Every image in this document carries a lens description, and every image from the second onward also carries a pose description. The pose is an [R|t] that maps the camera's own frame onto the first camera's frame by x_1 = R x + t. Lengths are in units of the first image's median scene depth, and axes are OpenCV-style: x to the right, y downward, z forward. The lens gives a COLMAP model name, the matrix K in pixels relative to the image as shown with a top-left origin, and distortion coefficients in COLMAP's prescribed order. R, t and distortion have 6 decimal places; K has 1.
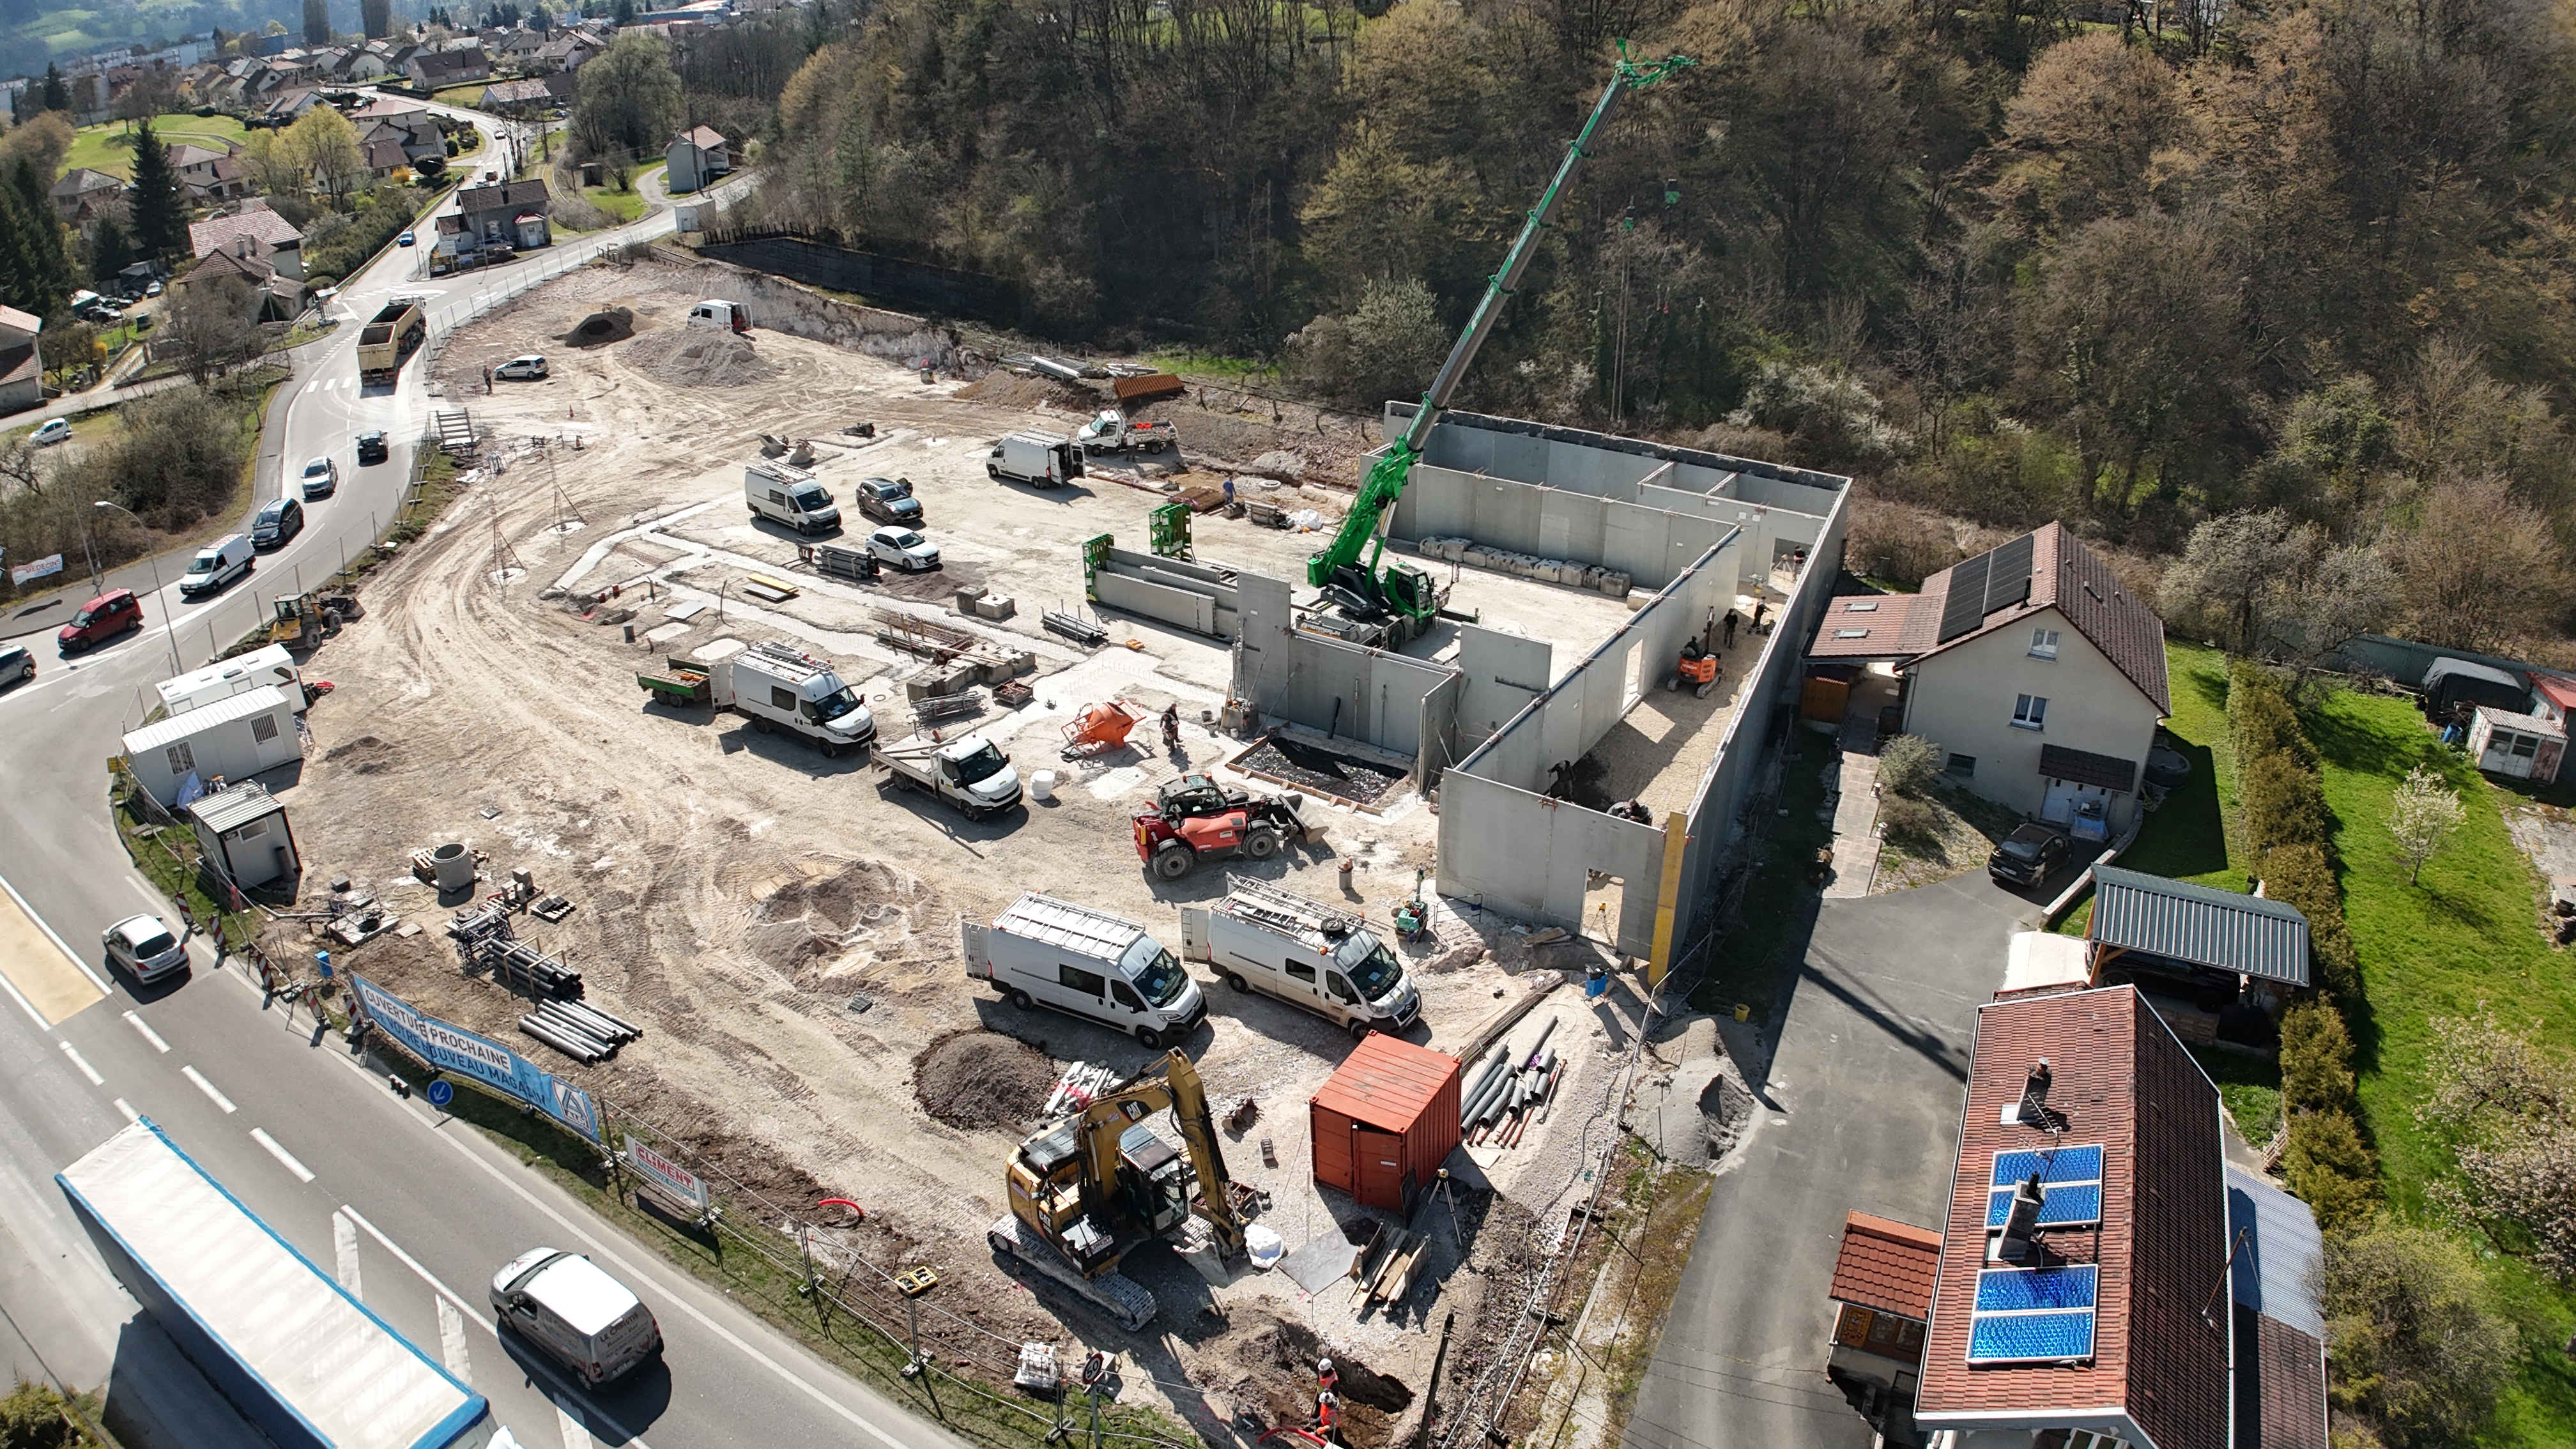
lens RADIAL K [[1583.0, 0, 1288.0], [0, 1583.0, 724.5], [0, 0, 1]] dist [-0.183567, 0.023434]
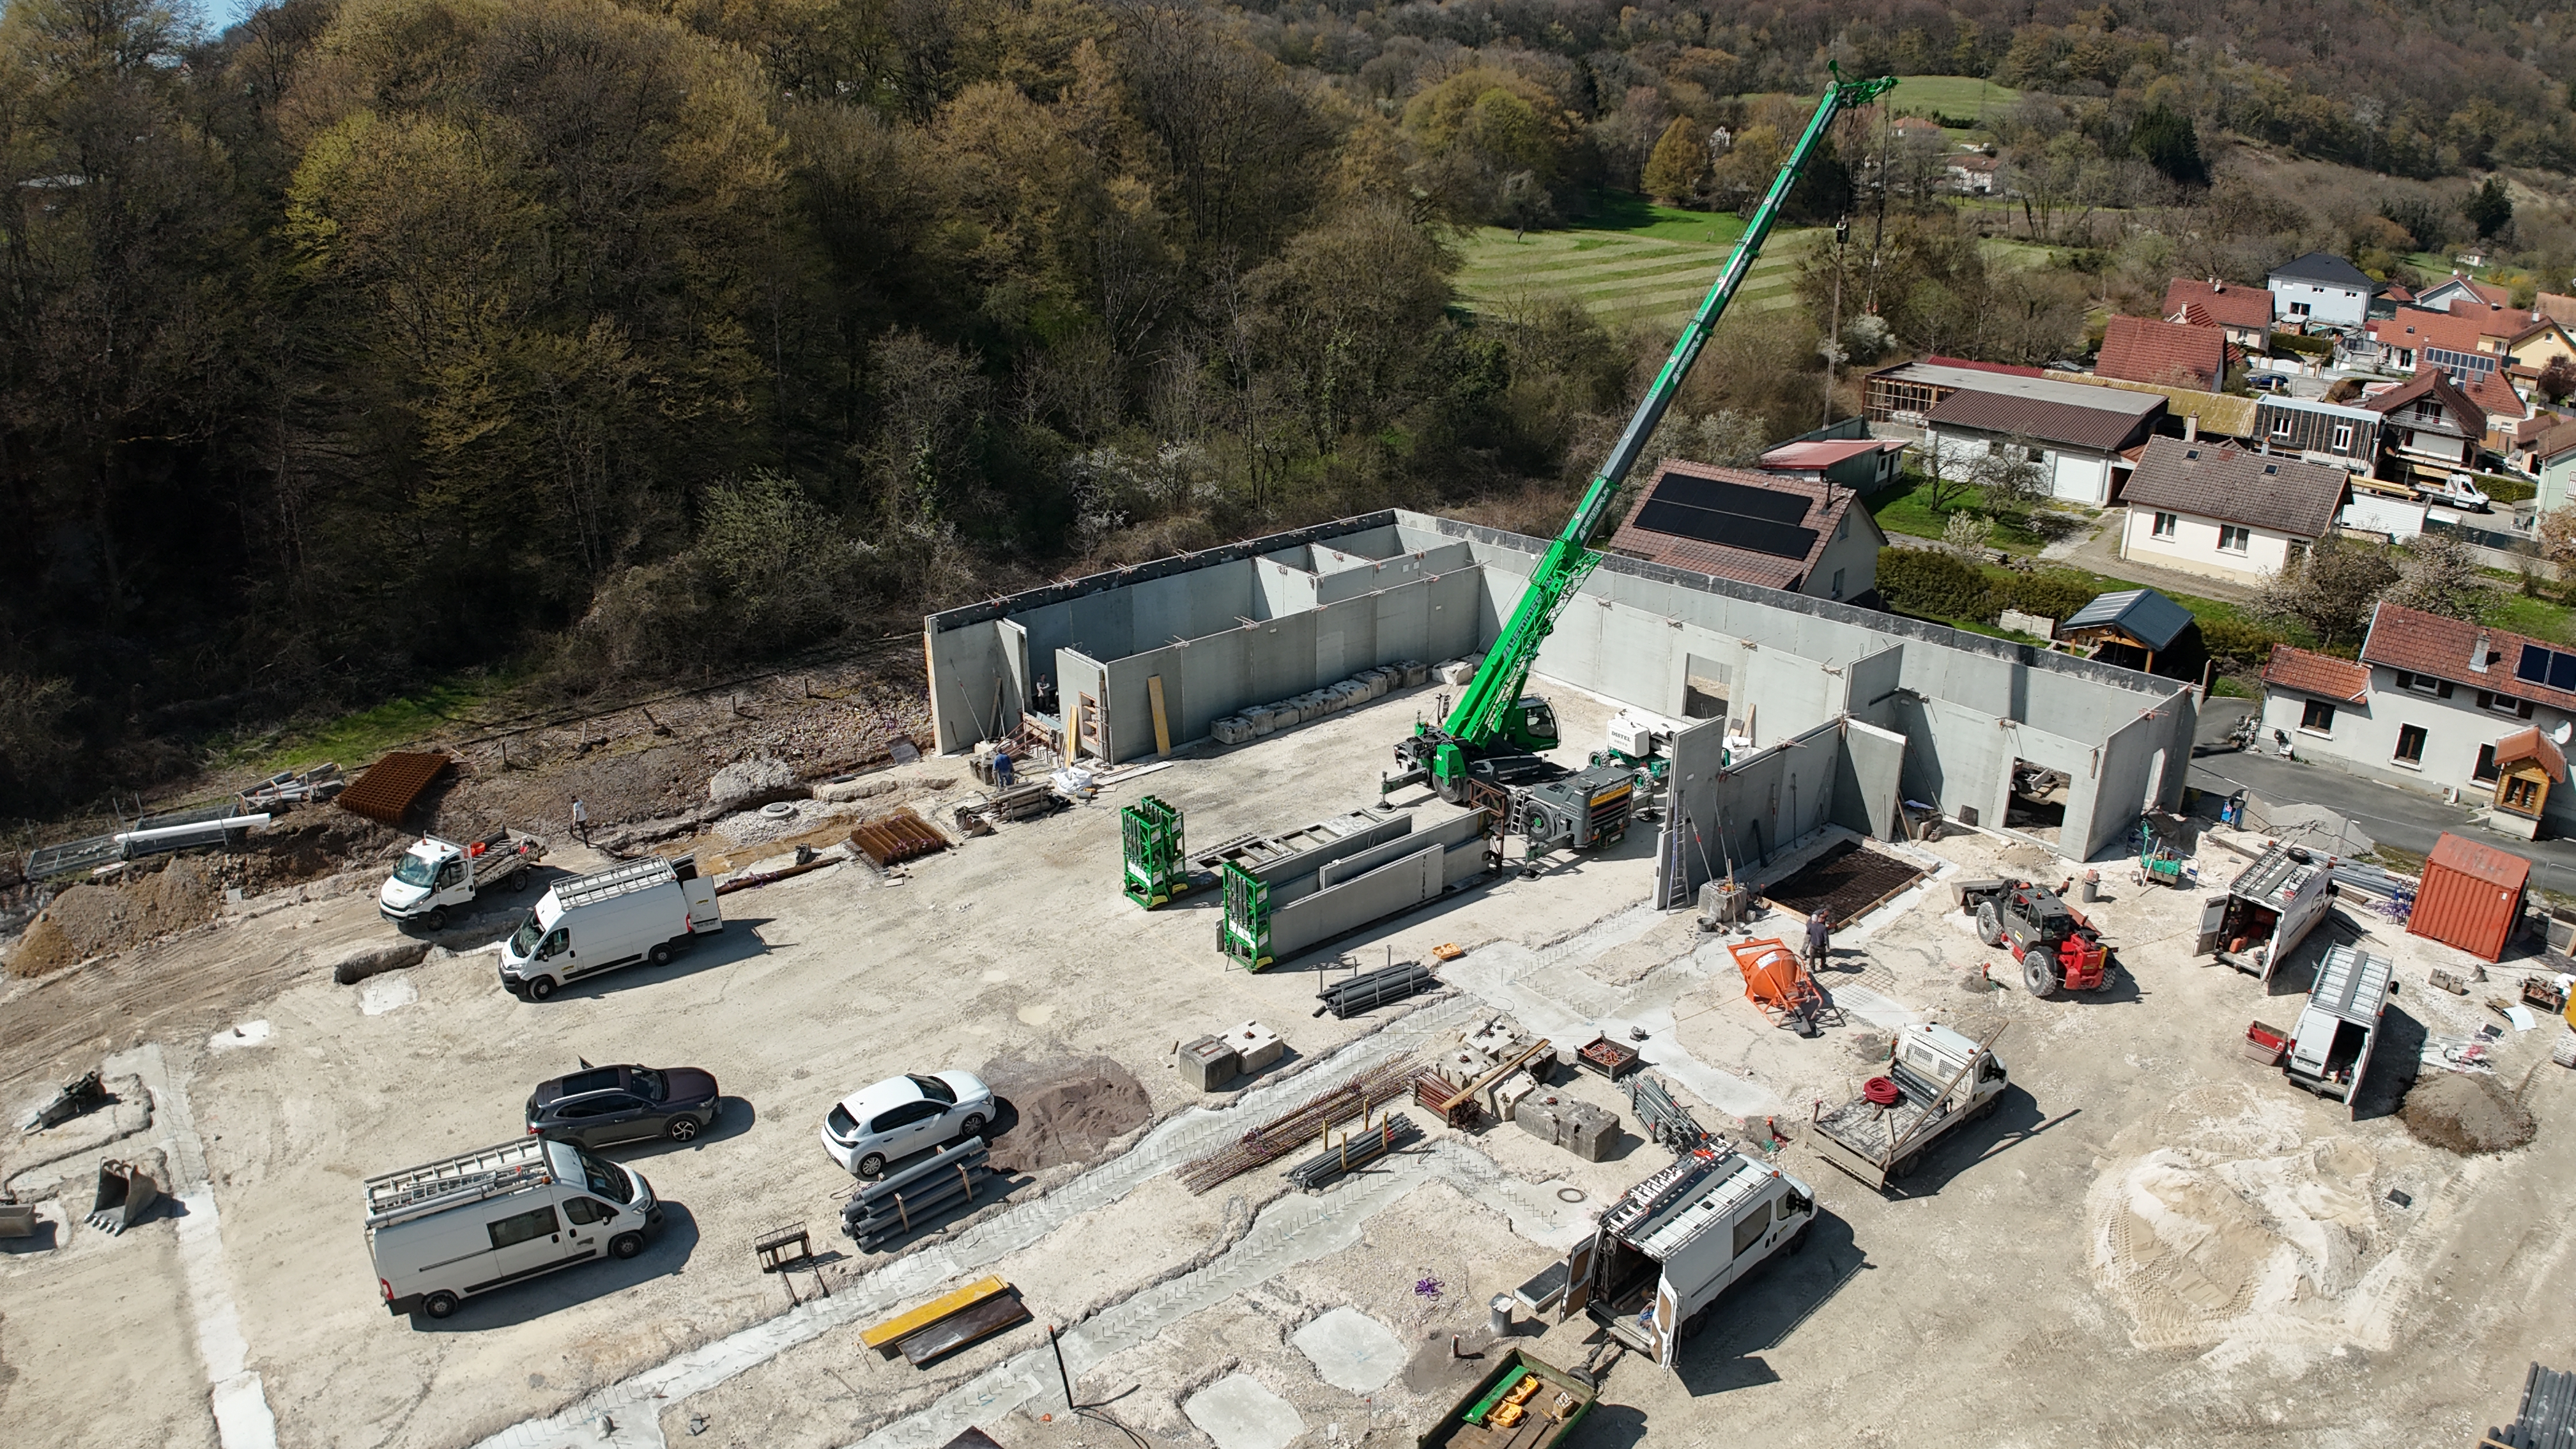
lens RADIAL K [[1583.0, 0, 1288.0], [0, 1583.0, 724.5], [0, 0, 1]] dist [-0.183567, 0.023434]
pose [[0.288316, -0.354755, 0.889395, -0.427233], [0.430739, 0.877604, 0.210419, -0.192817], [-0.855183, 0.322429, 0.405833, 0.470074]]
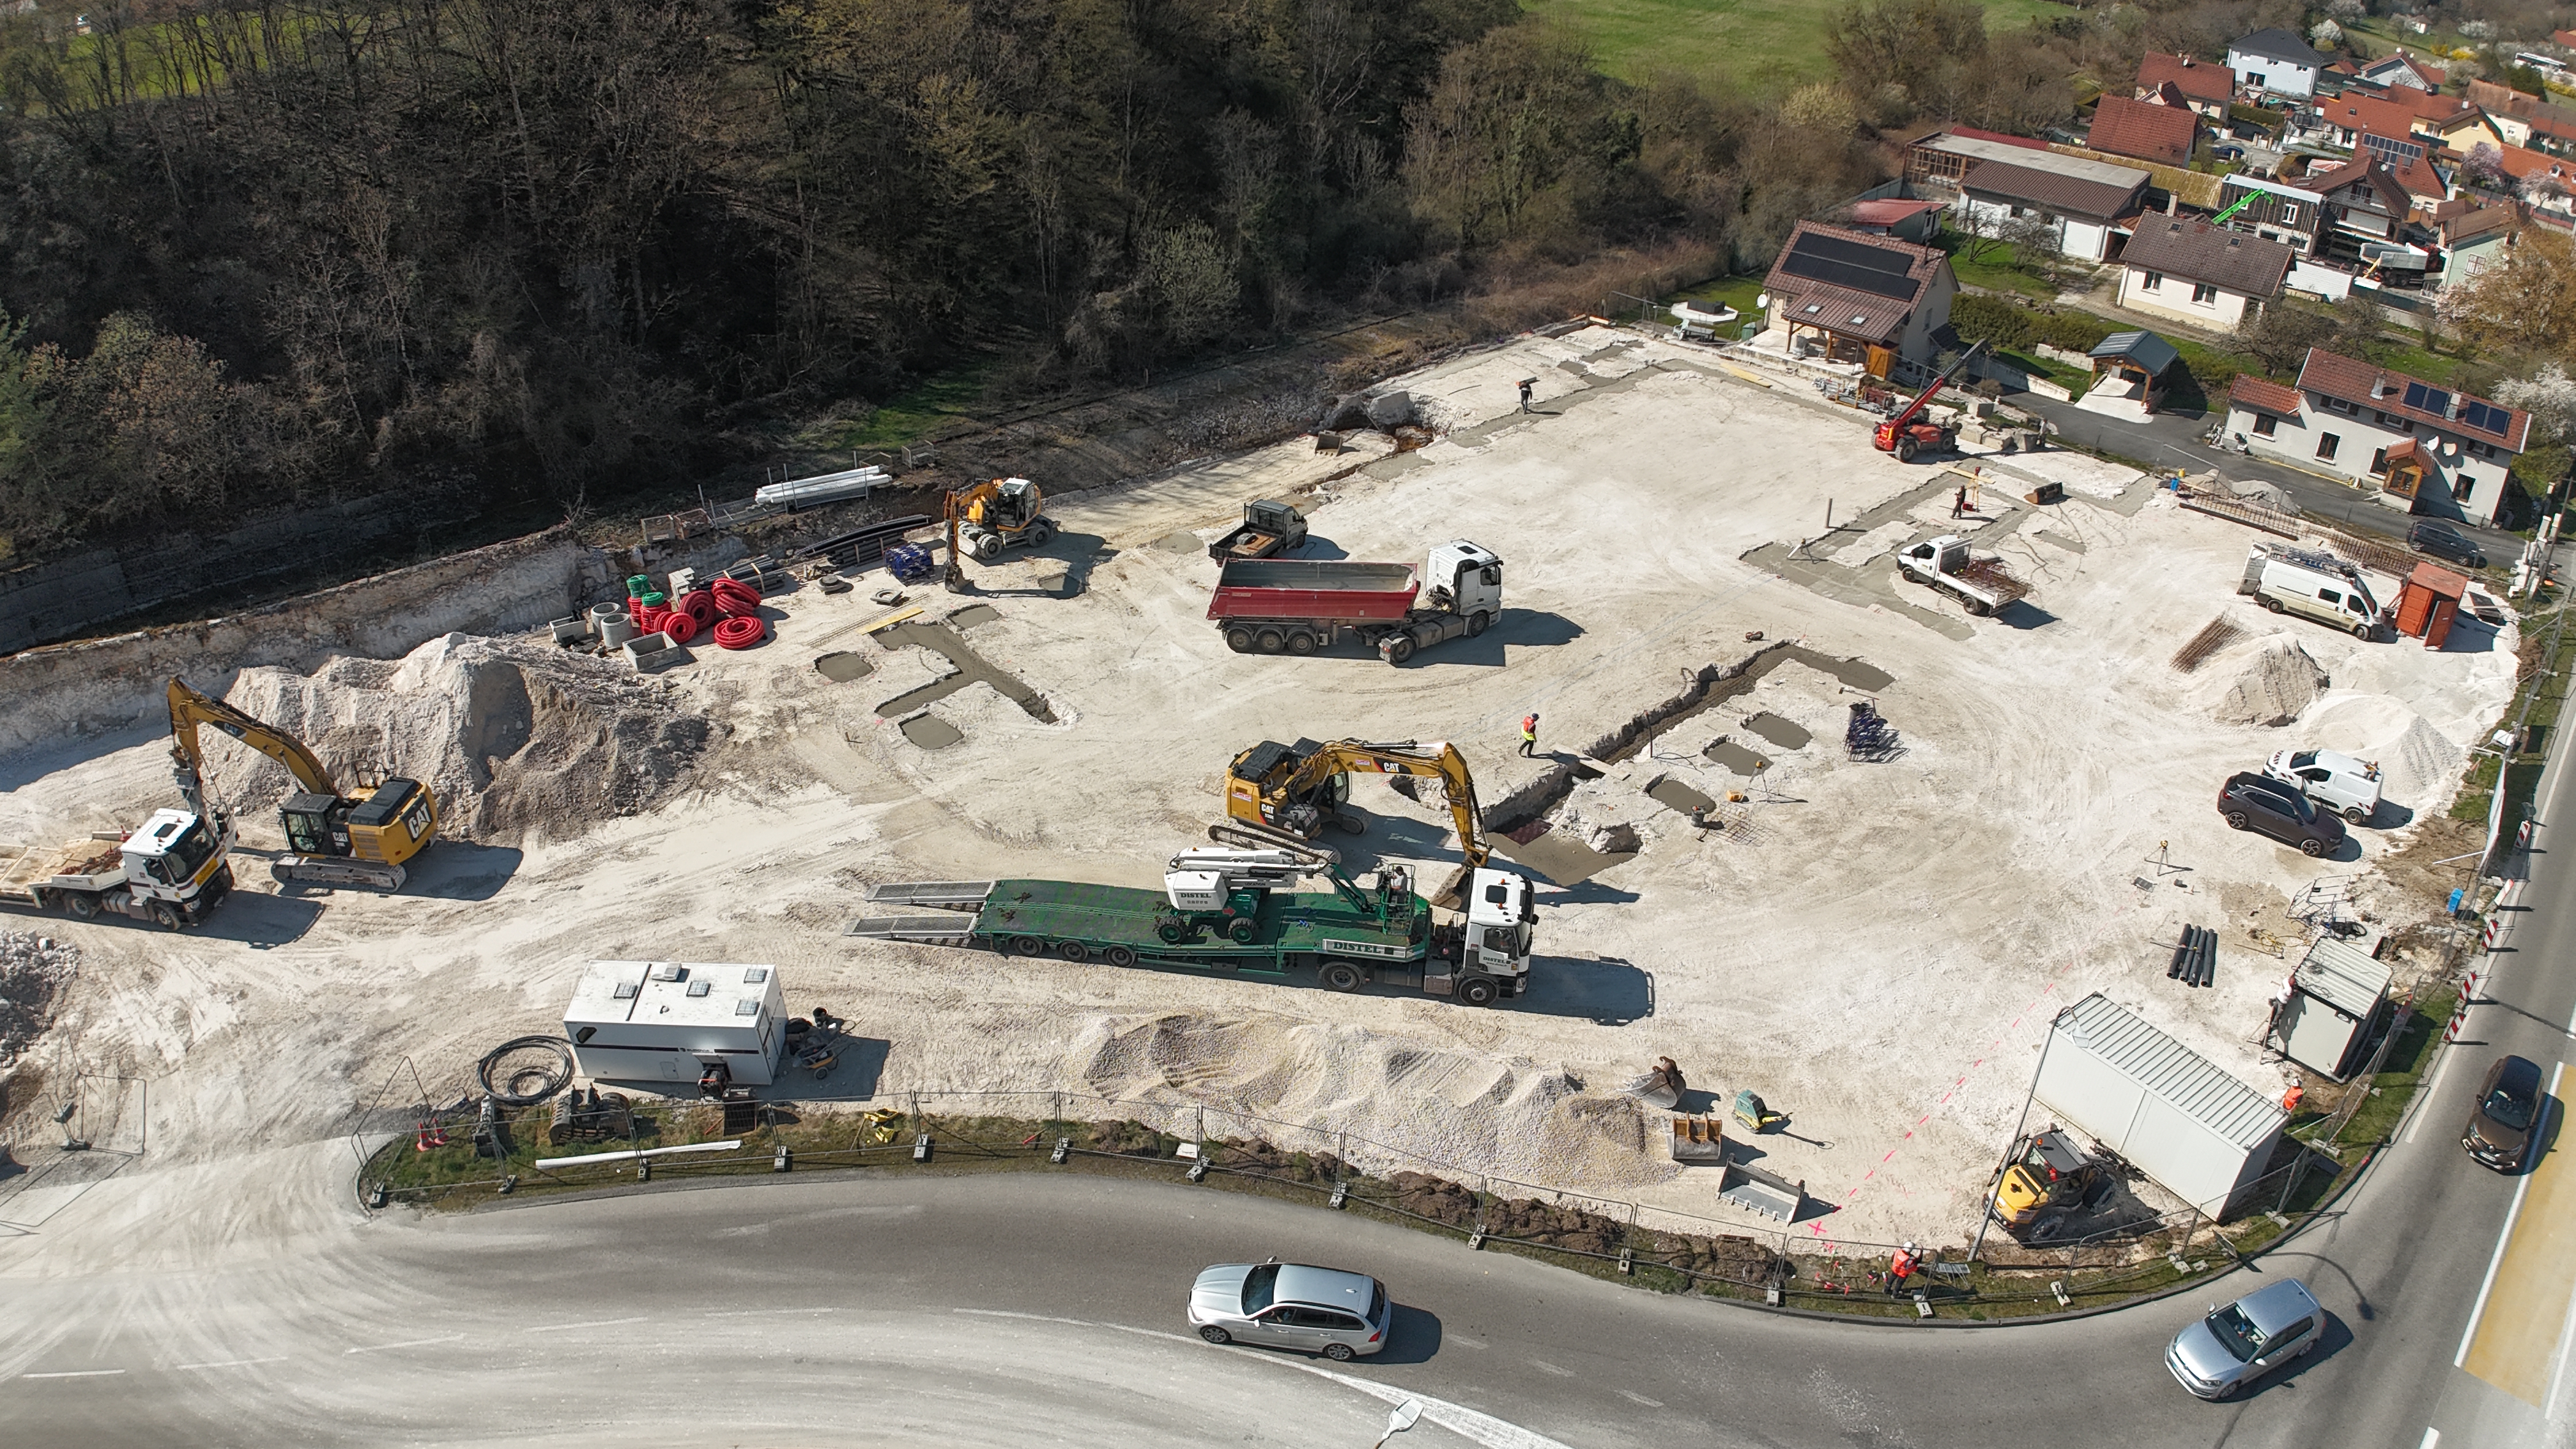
lens RADIAL K [[1583.0, 0, 1288.0], [0, 1583.0, 724.5], [0, 0, 1]] dist [-0.183567, 0.023434]
pose [[0.246792, -0.506211, 0.826344, -0.700986], [0.425345, 0.822774, 0.376993, -0.305547], [-0.870732, 0.258443, 0.418369, 0.535364]]
